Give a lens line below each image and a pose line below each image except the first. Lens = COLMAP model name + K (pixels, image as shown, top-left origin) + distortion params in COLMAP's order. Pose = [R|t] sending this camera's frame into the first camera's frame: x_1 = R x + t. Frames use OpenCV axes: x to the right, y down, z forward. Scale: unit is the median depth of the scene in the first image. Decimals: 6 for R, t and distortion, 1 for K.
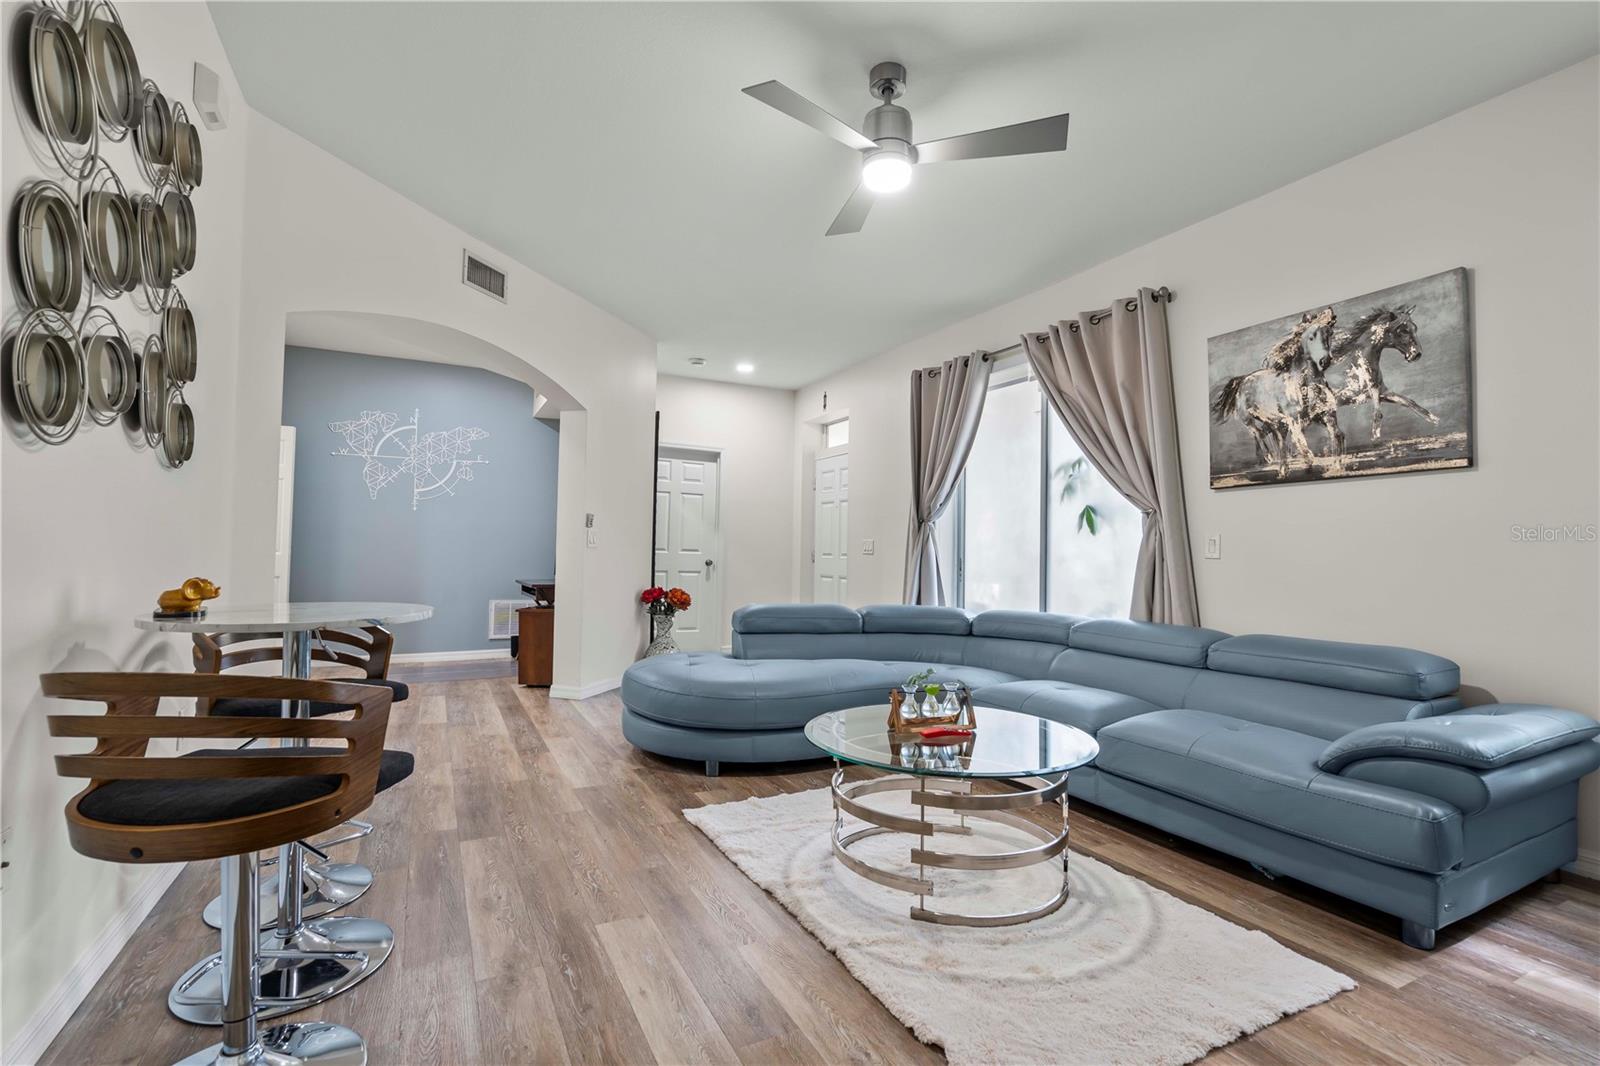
lens RADIAL K [[723.0, 0, 800.0], [0, 723.0, 533.0], [0, 0, 1]] dist [-0.003211, 0.000230]
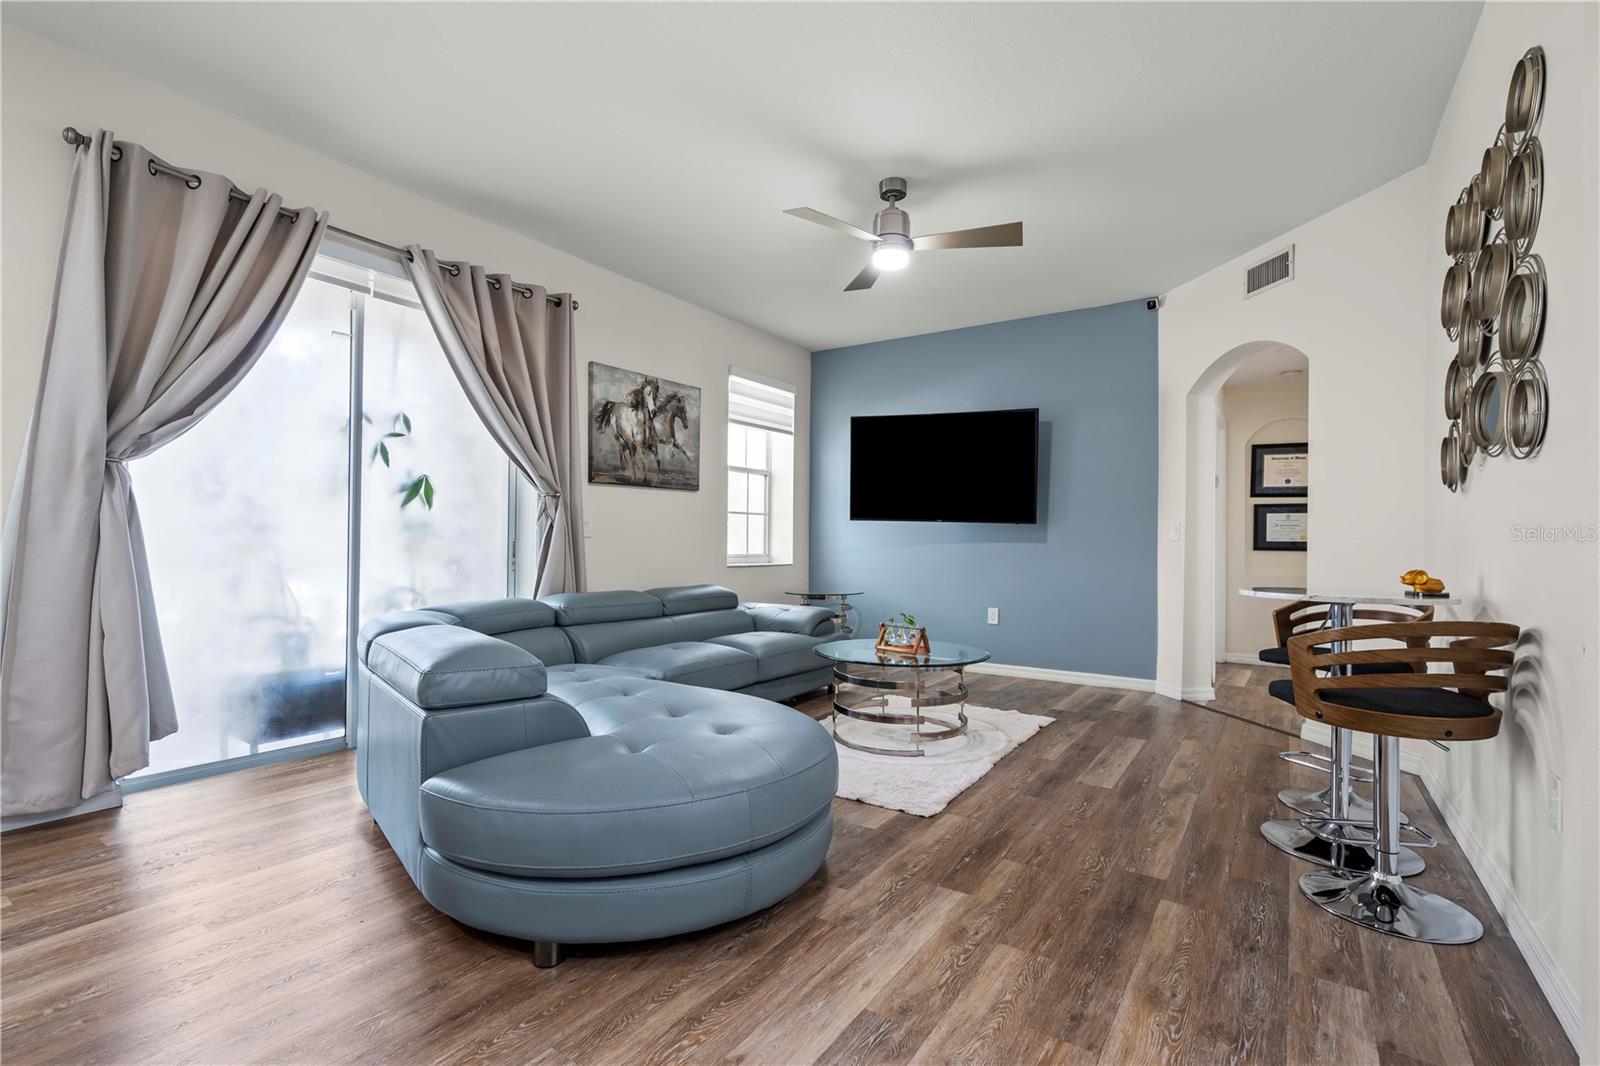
lens RADIAL K [[723.0, 0, 800.0], [0, 723.0, 533.0], [0, 0, 1]] dist [-0.003211, 0.000230]
pose [[-0.475832, -0.008627, 0.879494, -0.851011], [-0.042680, 0.999000, -0.013291, 0.034737], [-0.878500, -0.043861, -0.475724, 1.515611]]
